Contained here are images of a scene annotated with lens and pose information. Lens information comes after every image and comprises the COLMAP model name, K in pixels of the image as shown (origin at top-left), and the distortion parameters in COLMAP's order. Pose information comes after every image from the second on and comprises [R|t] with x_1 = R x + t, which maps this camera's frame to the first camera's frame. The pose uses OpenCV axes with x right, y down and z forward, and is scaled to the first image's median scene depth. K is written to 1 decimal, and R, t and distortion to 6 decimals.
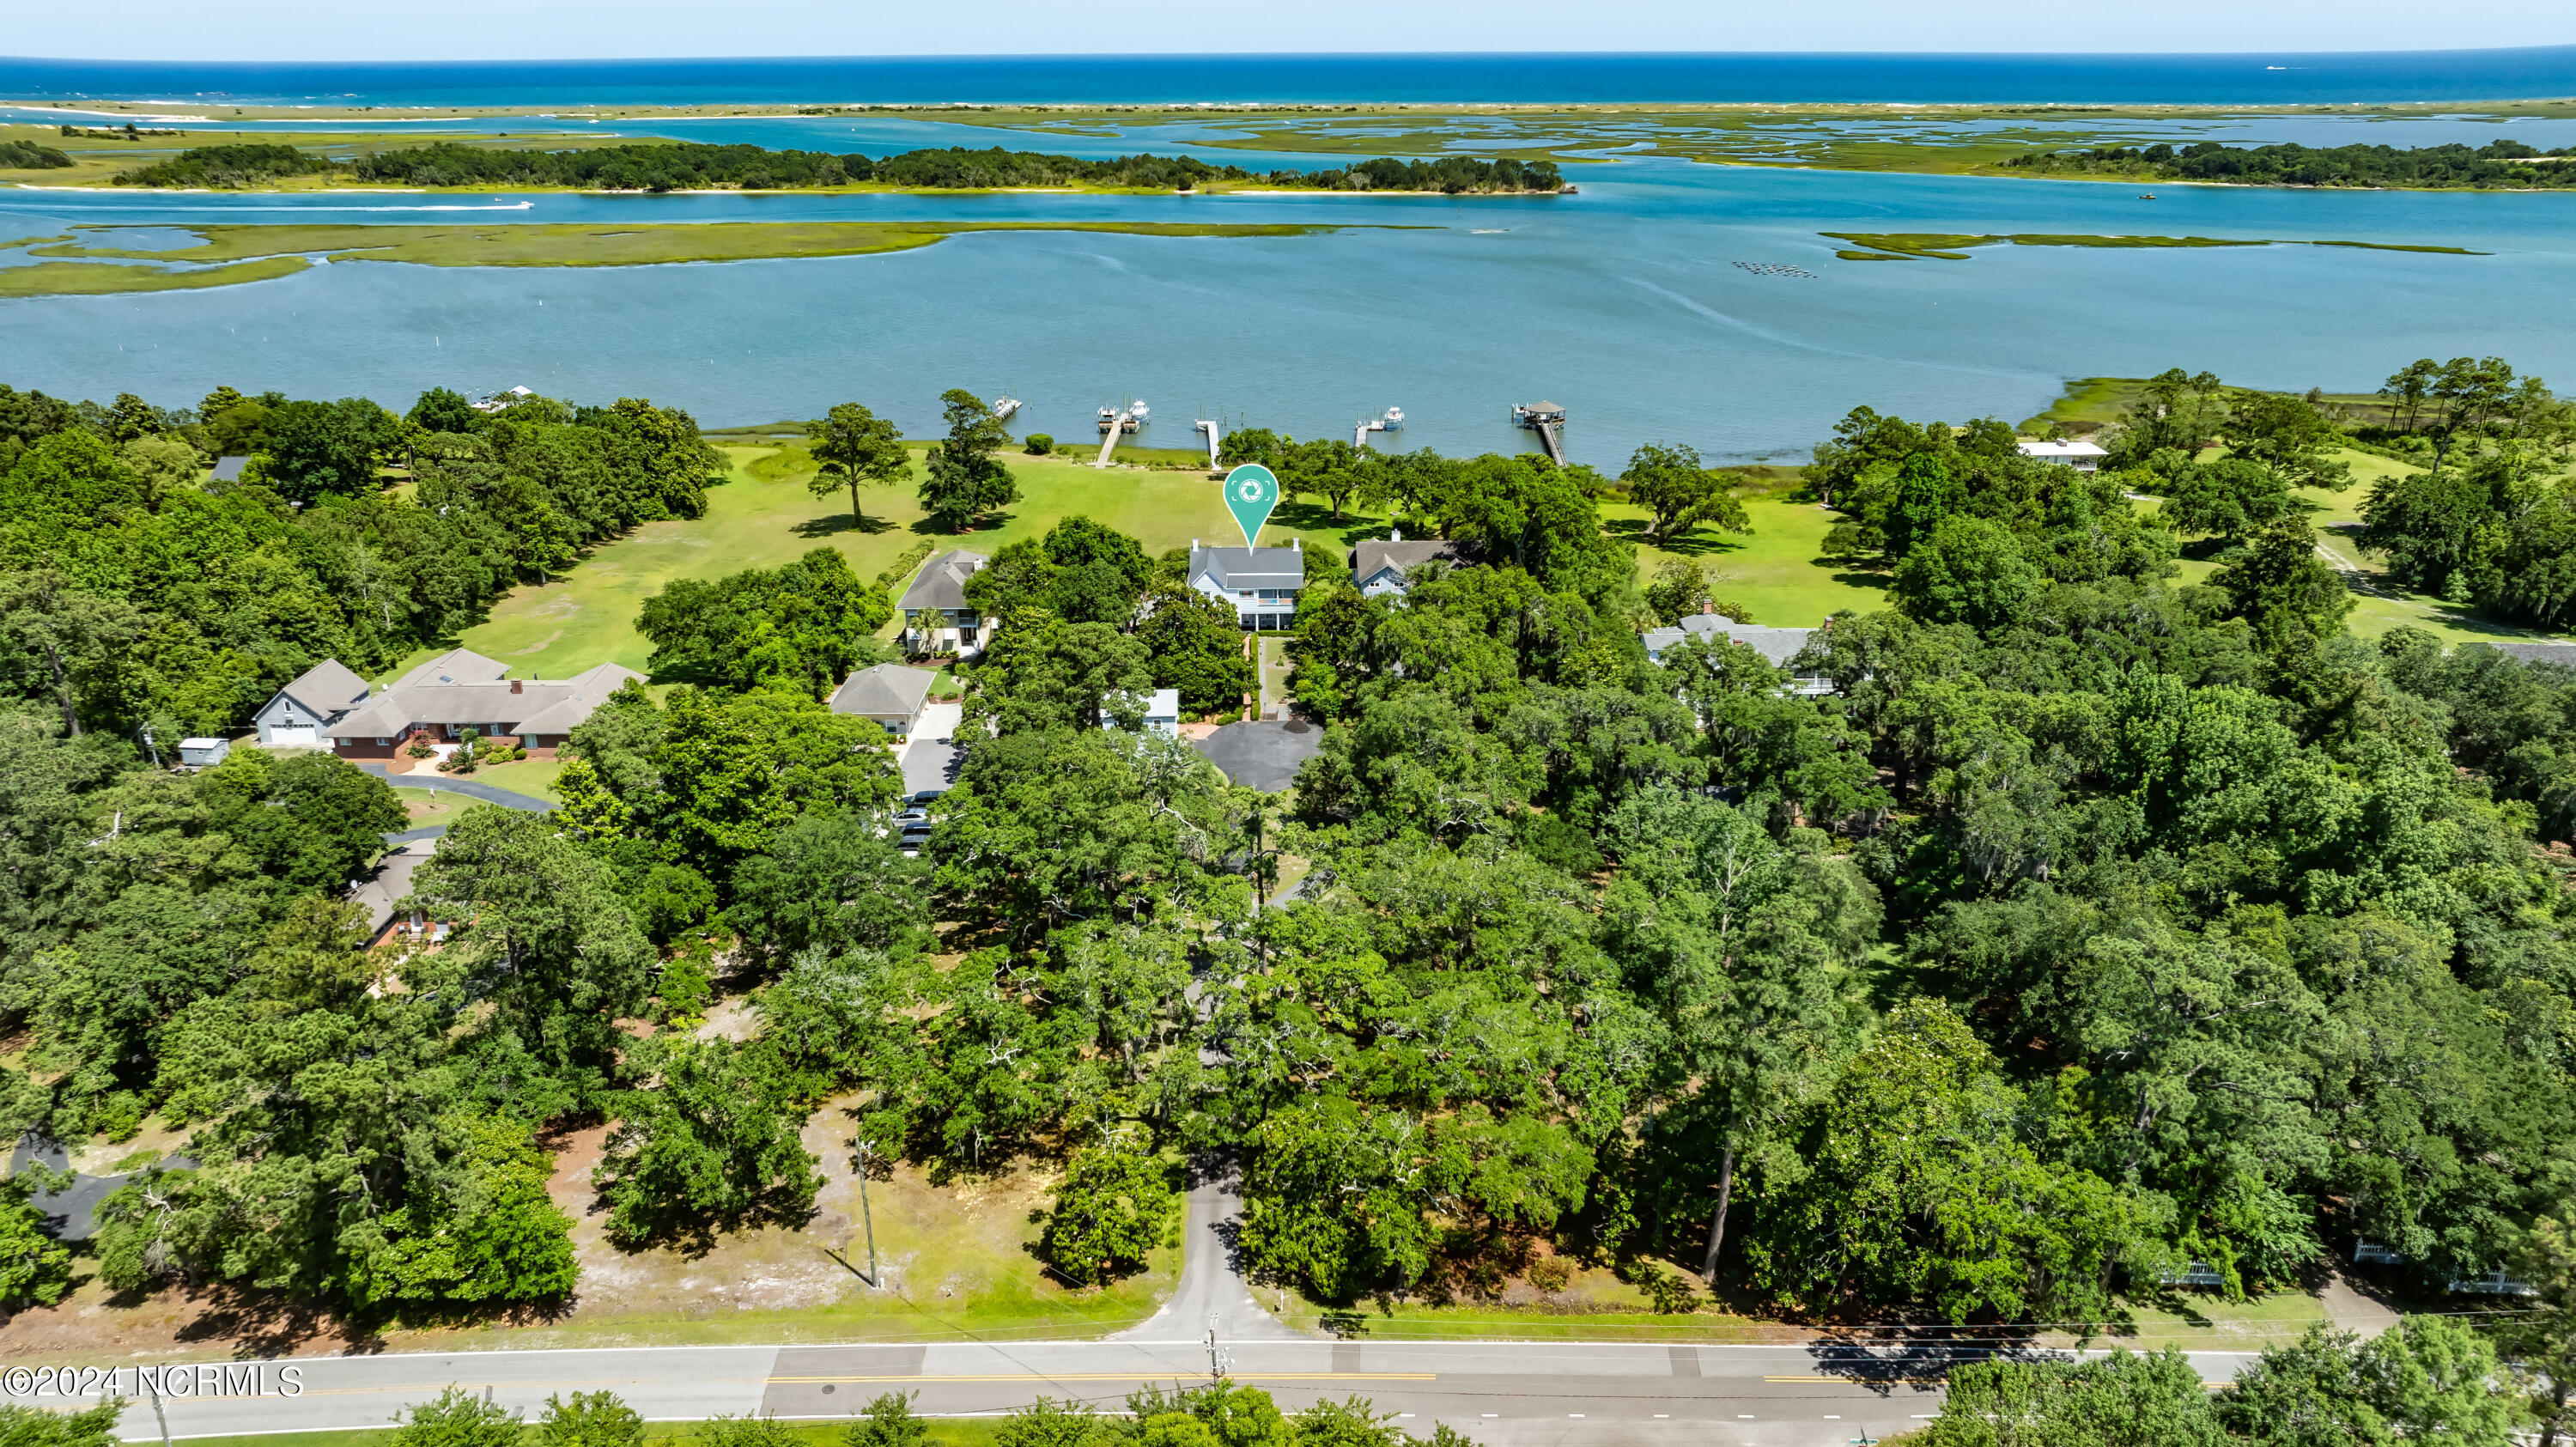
lens RADIAL K [[1815.8, 0, 1289.8], [0, 1815.8, 721.1], [0, 0, 1]] dist [-0.016594, 0.005745]
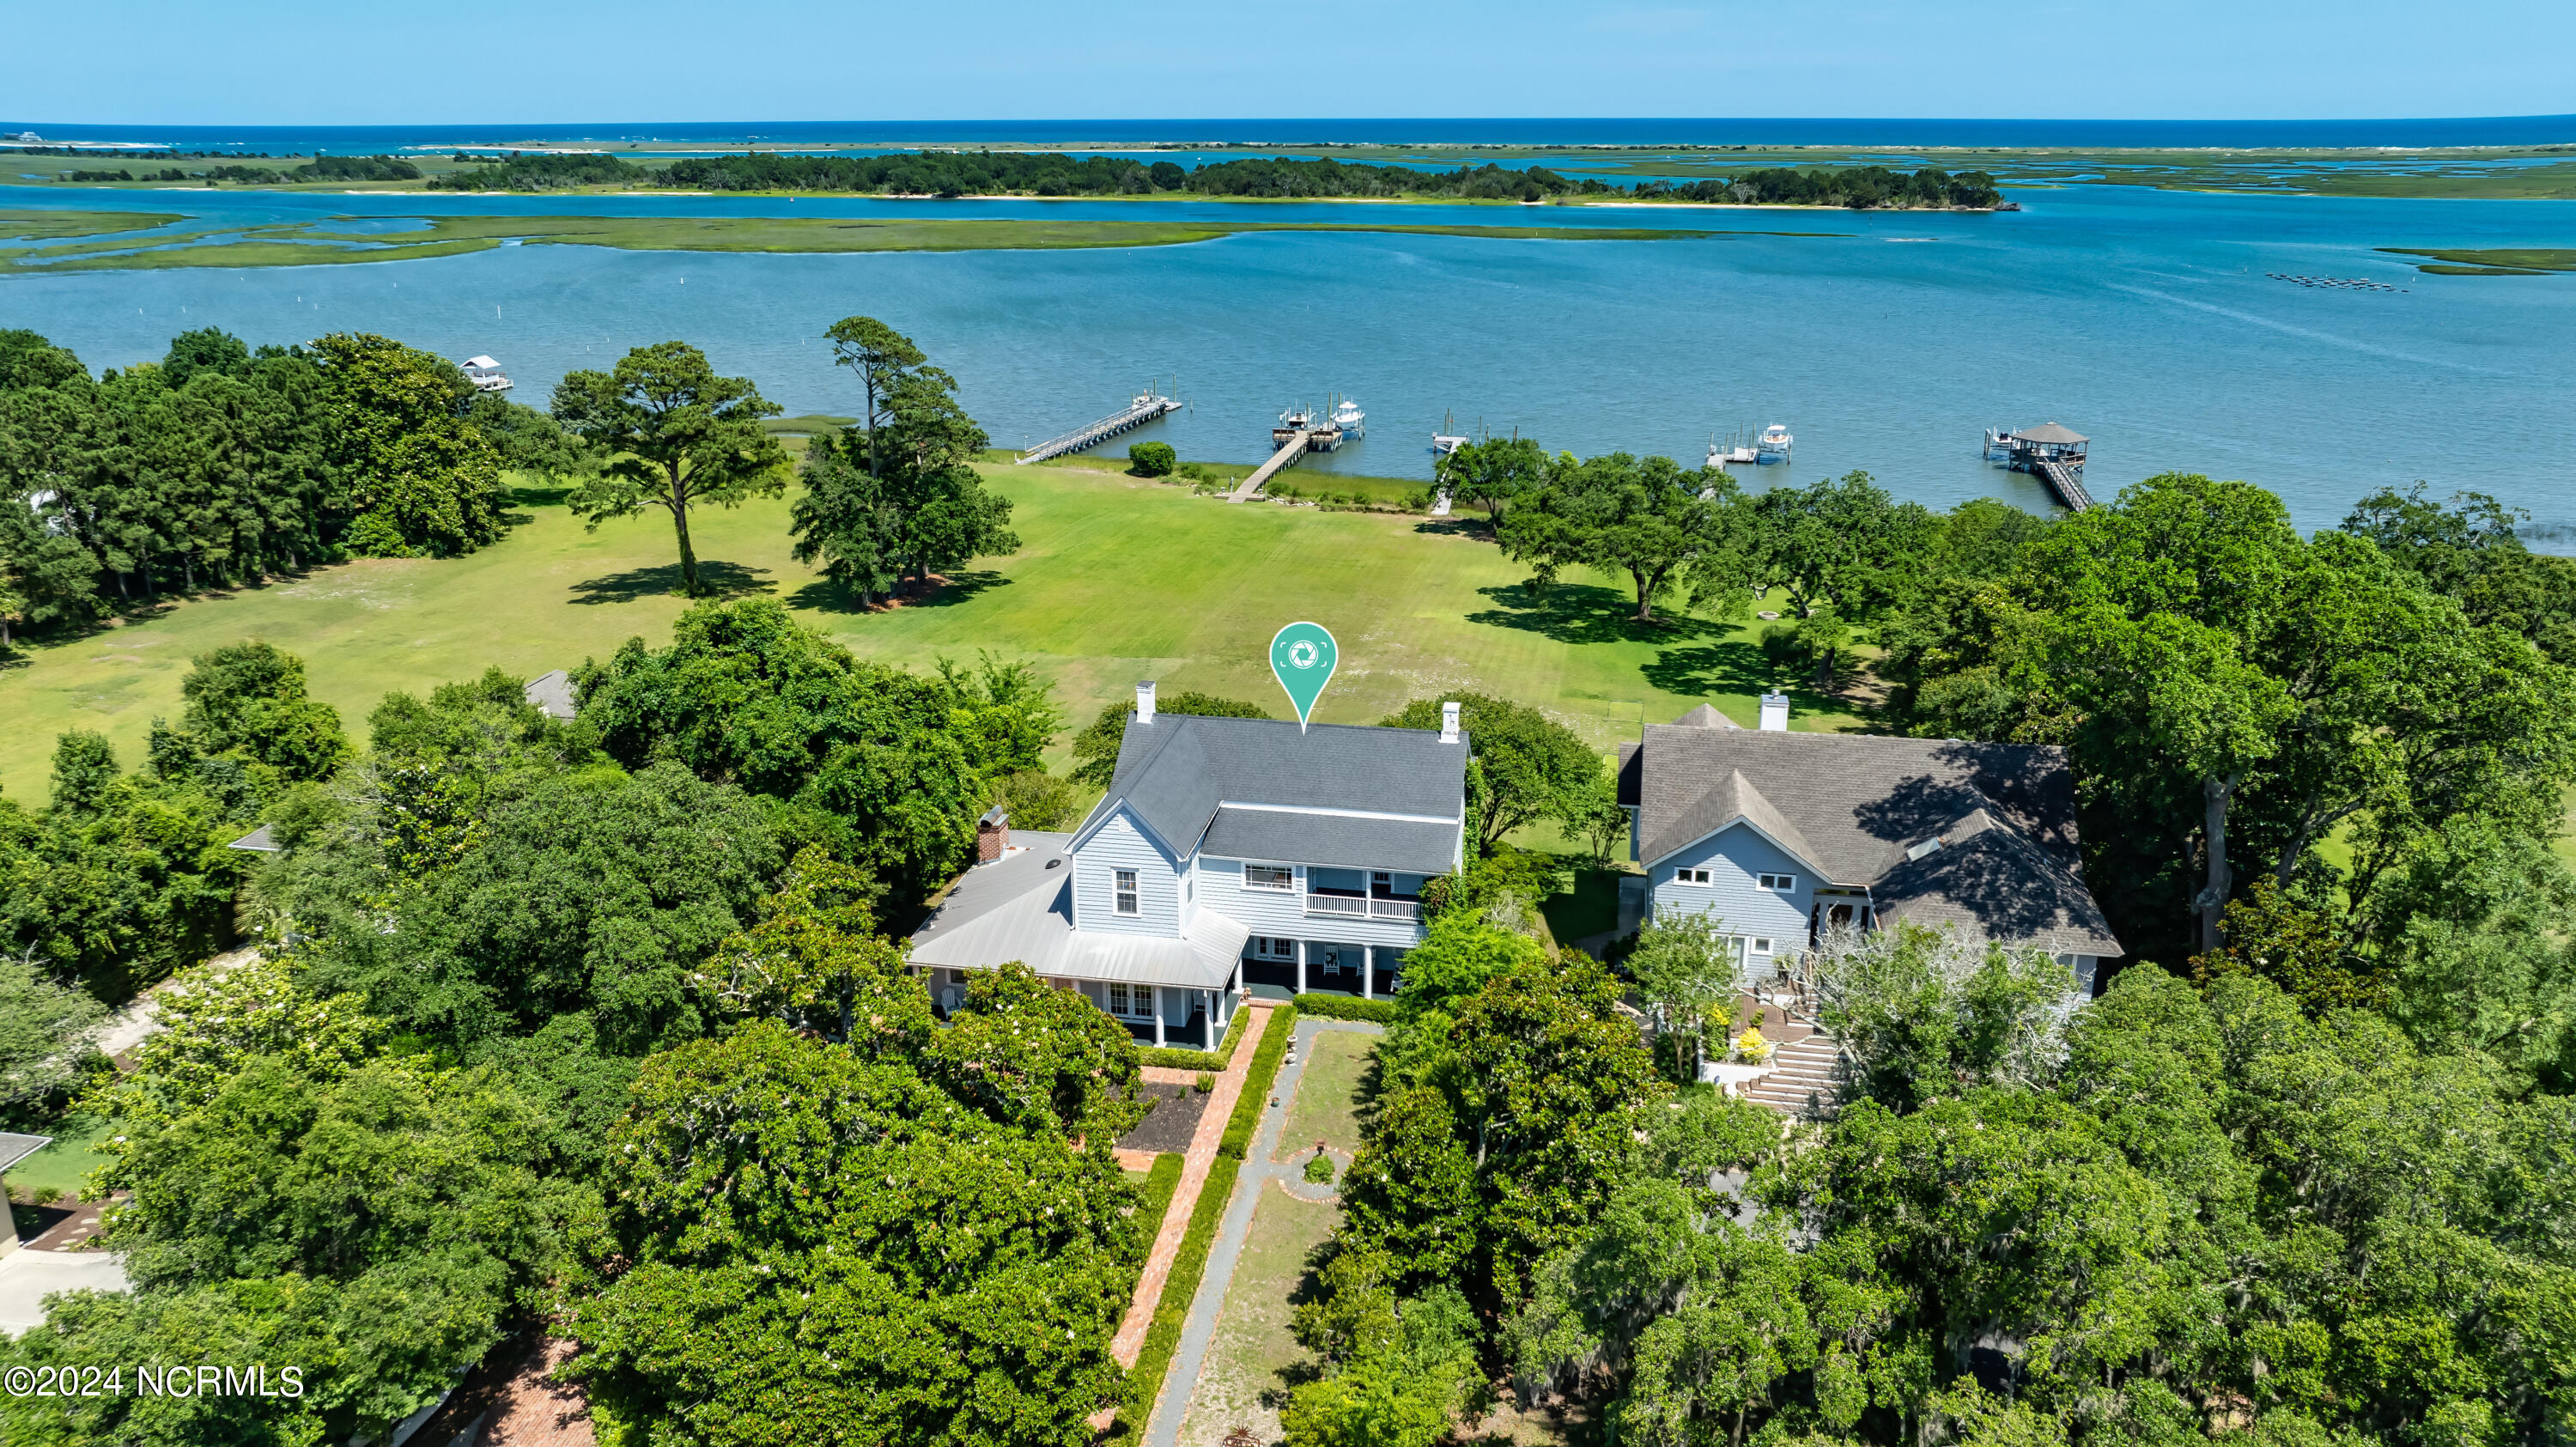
lens RADIAL K [[1815.8, 0, 1293.5], [0, 1815.8, 717.2], [0, 0, 1]] dist [-0.016594, 0.005745]
pose [[0.979955, 0.064739, -0.188408, 0.024801], [-0.071394, 0.997034, -0.028745, -0.059794], [0.185989, 0.041619, 0.981670, 0.468108]]
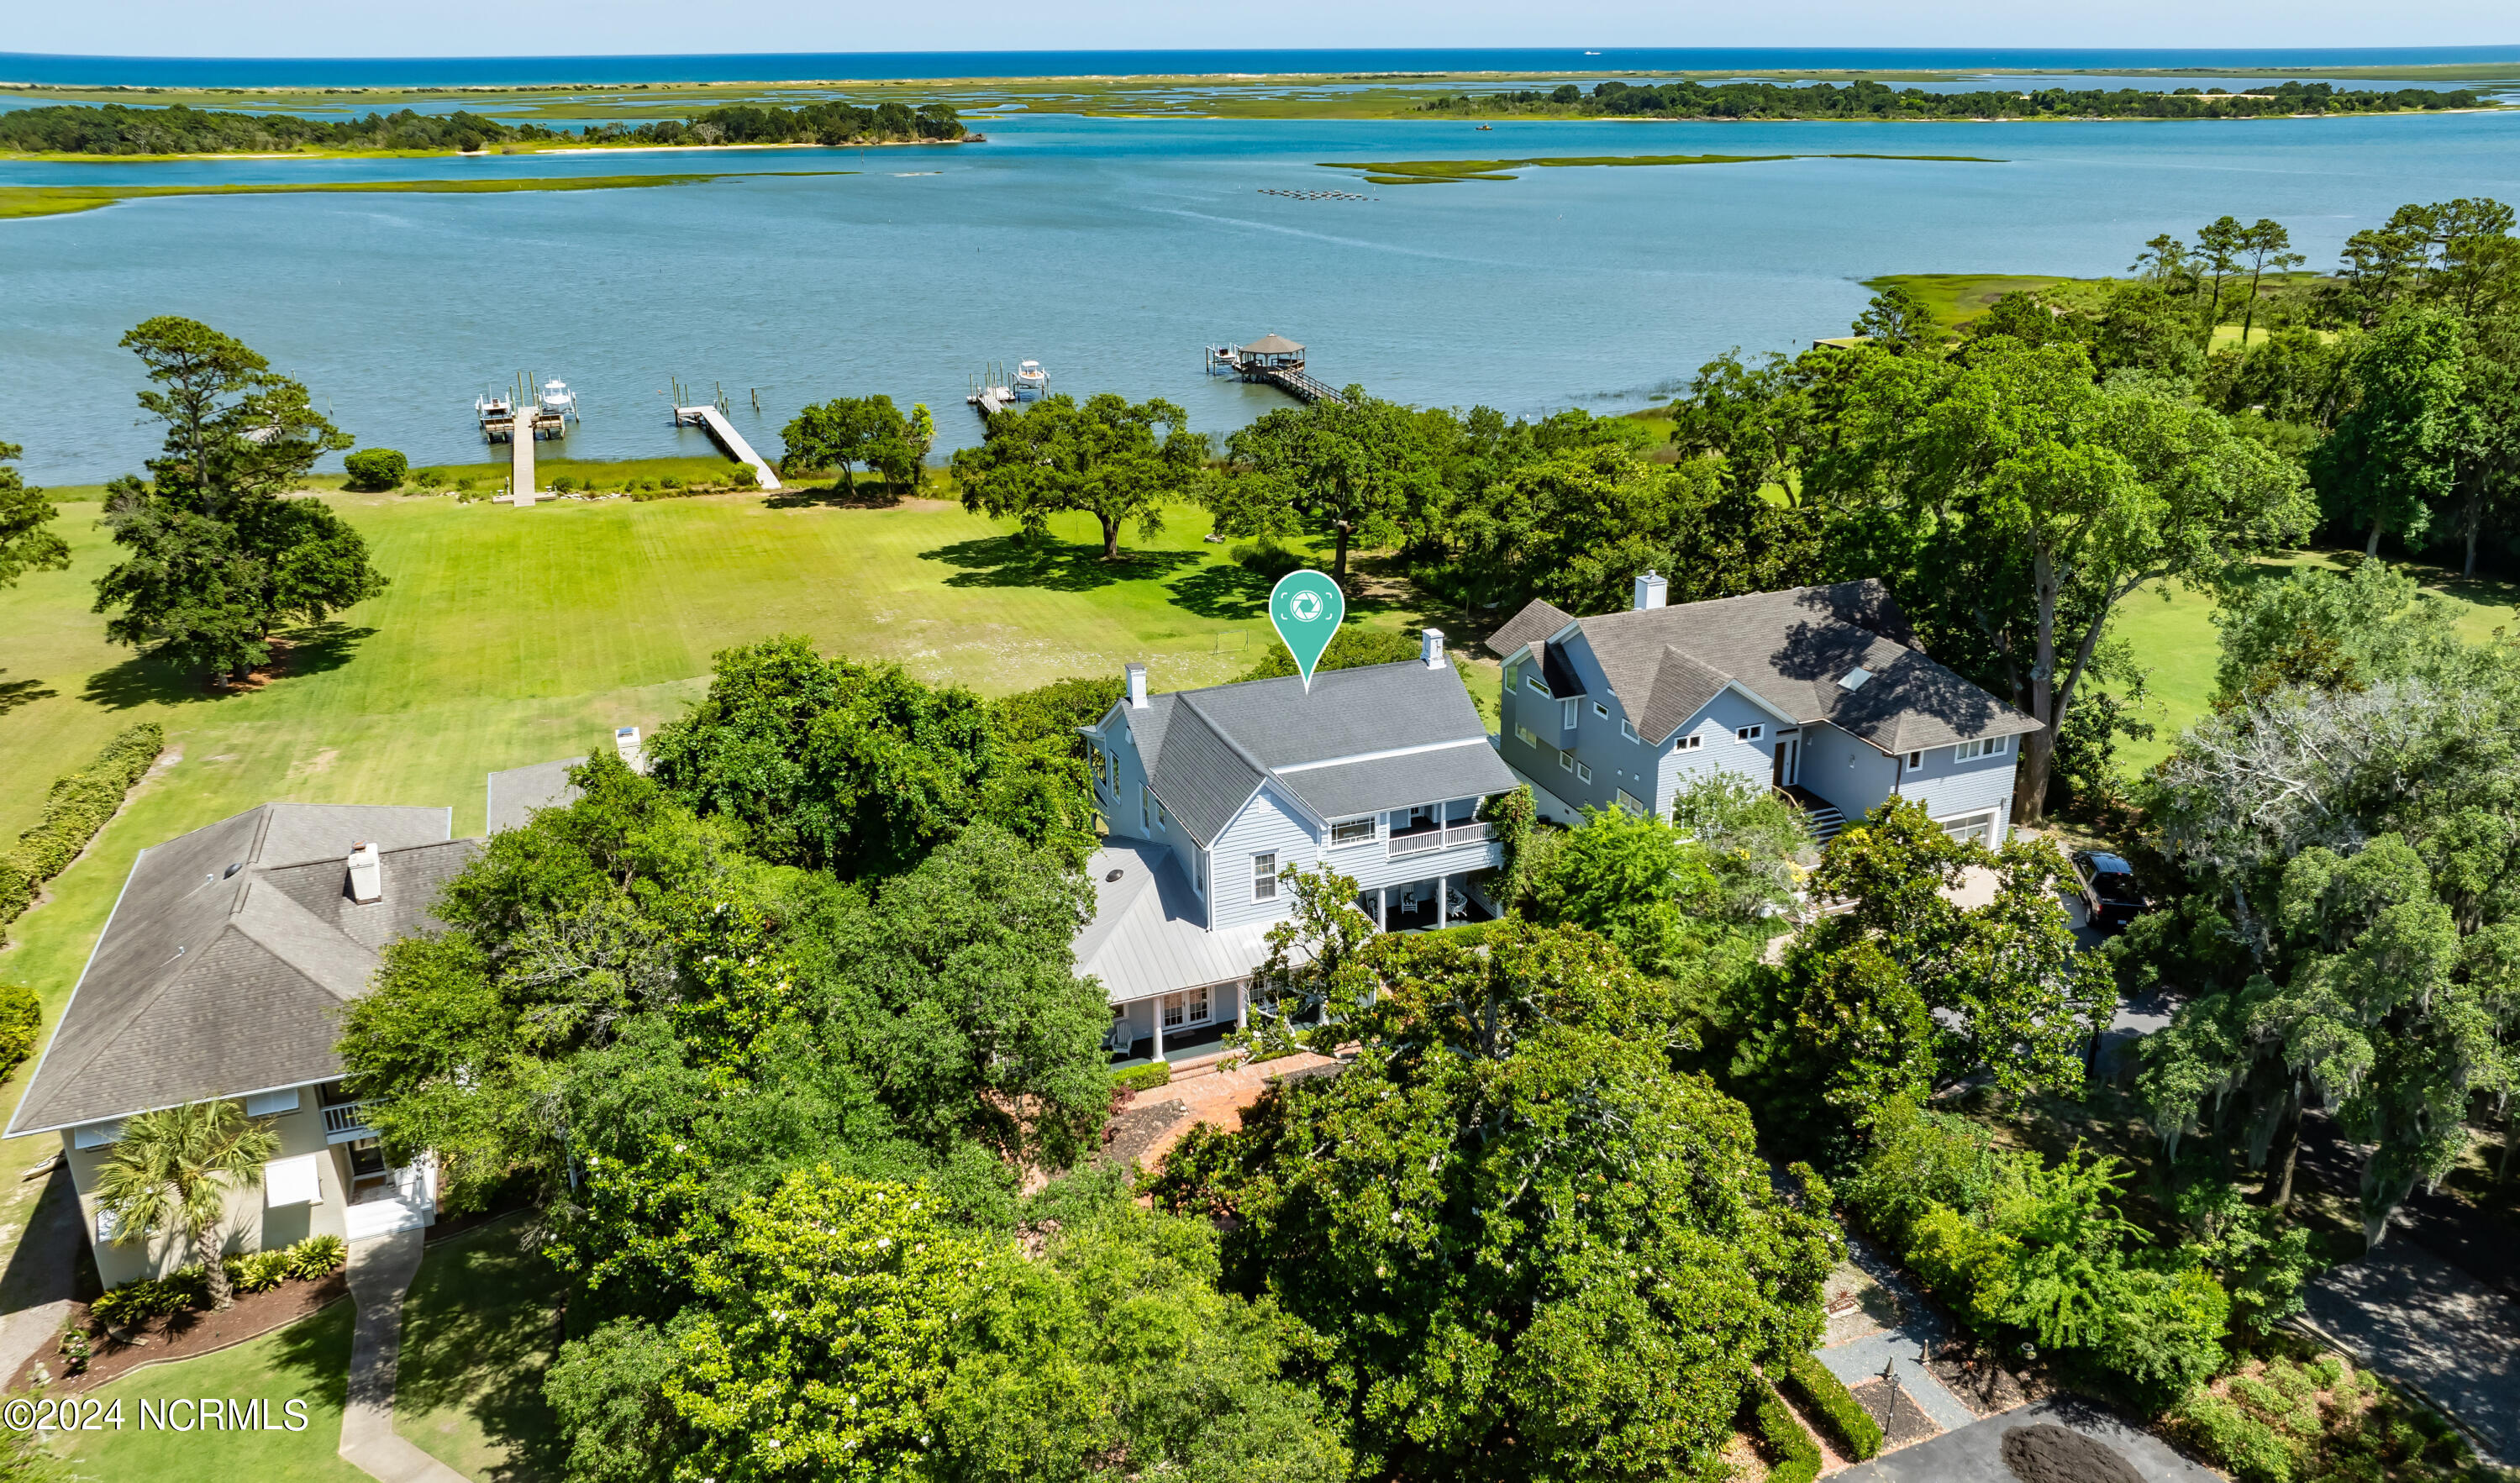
lens RADIAL K [[1849.3, 0, 1312.1], [0, 1849.3, 756.9], [0, 0, 1]] dist [-0.029024, 0.030849]
pose [[0.928807, -0.135143, 0.345043, -0.091334], [0.131670, 0.990724, 0.033599, -0.063204], [-0.346383, 0.014225, 0.937985, 0.479042]]
